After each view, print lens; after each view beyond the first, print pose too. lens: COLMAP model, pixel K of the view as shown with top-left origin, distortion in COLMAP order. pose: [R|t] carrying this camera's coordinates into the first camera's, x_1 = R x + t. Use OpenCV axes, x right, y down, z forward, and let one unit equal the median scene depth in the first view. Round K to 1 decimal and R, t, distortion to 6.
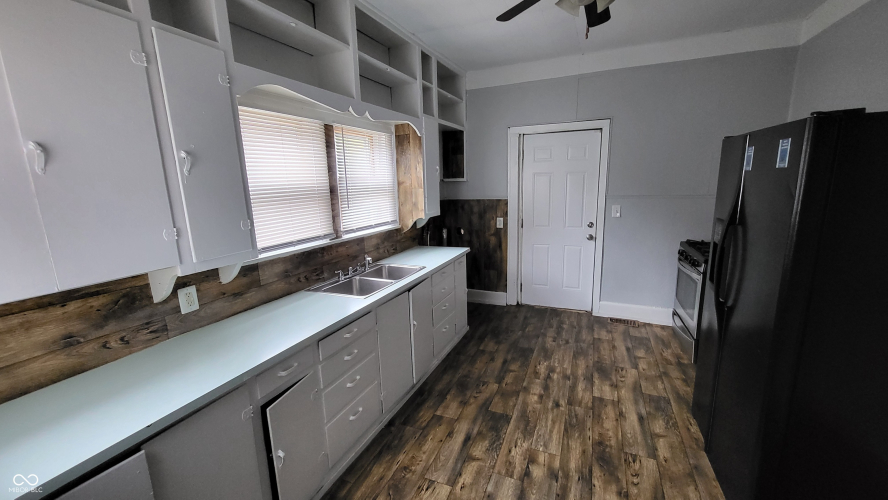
lens RADIAL K [[353.2, 0, 444.0], [0, 353.2, 250.0], [0, 0, 1]] dist [-0.000524, 0.000126]
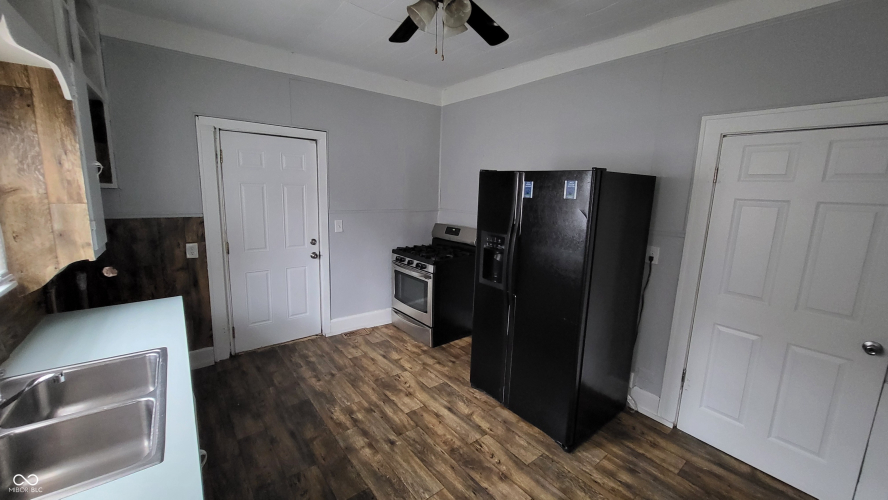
lens RADIAL K [[353.2, 0, 444.0], [0, 353.2, 250.0], [0, 0, 1]] dist [-0.000524, 0.000126]
pose [[0.469933, -0.112381, 0.875519, -0.267231], [0.129910, 0.989867, 0.057330, -0.067003], [-0.873090, 0.086798, 0.479771, 0.296238]]
